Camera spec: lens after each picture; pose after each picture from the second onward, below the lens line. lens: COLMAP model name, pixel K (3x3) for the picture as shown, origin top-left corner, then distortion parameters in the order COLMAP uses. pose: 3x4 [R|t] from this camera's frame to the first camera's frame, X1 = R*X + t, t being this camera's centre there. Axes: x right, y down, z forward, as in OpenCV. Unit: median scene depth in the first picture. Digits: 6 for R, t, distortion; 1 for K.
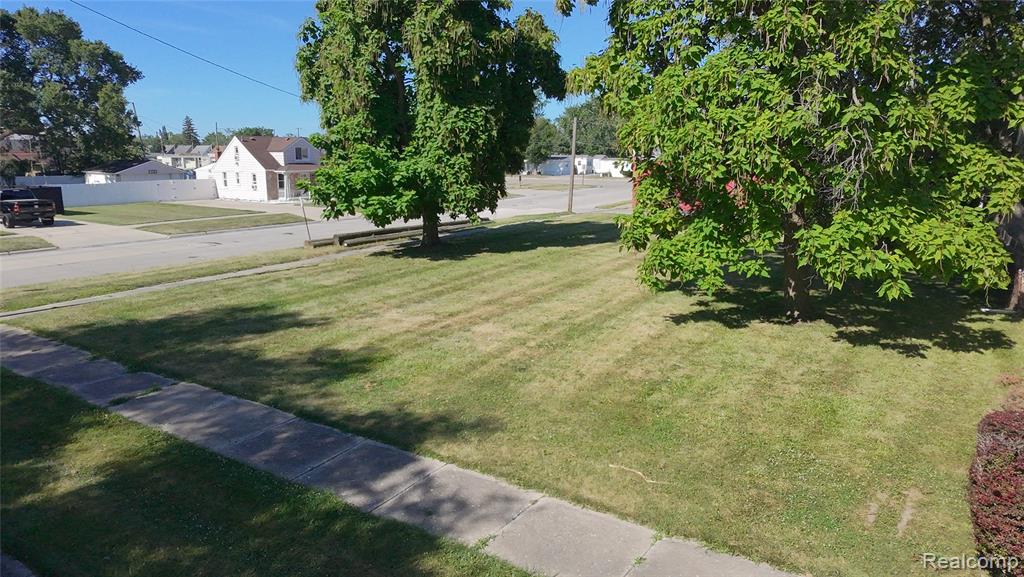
lens RADIAL K [[653.1, 0, 513.7], [0, 653.1, 285.3], [0, 0, 1]] dist [-0.008575, -0.001923]
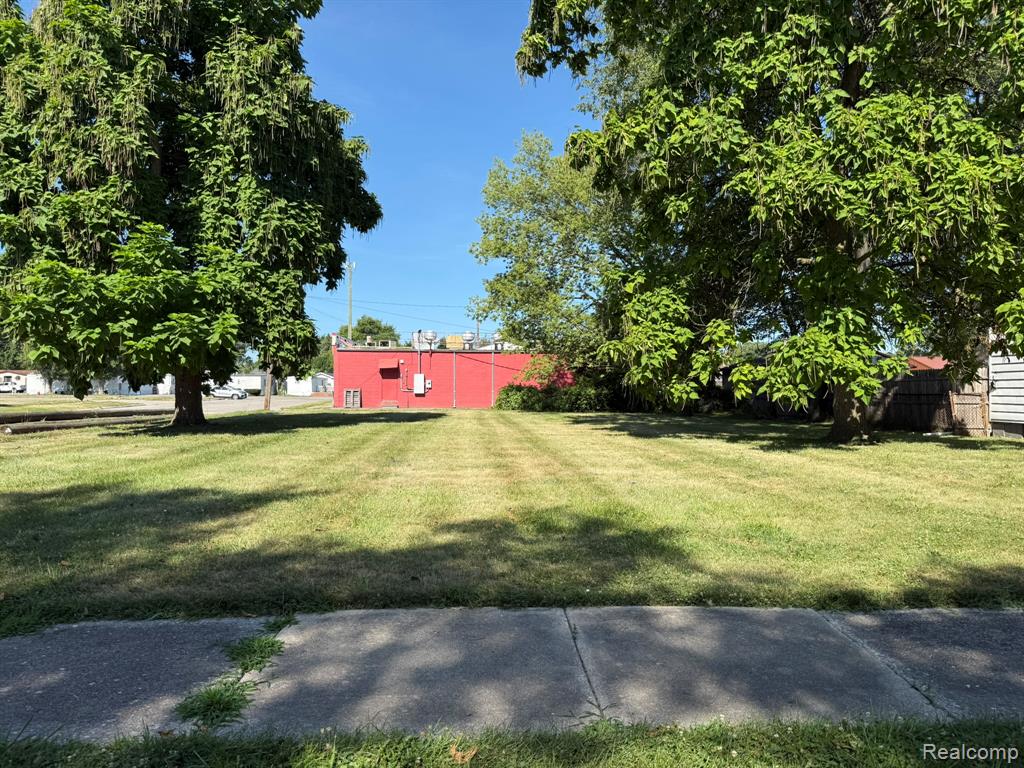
lens RADIAL K [[706.8, 0, 518.2], [0, 706.8, 377.8], [0, 0, 1]] dist [0.004522, -0.008932]
pose [[0.814915, 0.006638, 0.579543, -0.299666], [0.112166, 0.979224, -0.168936, 0.048188], [-0.568623, 0.202673, 0.797240, 0.333764]]
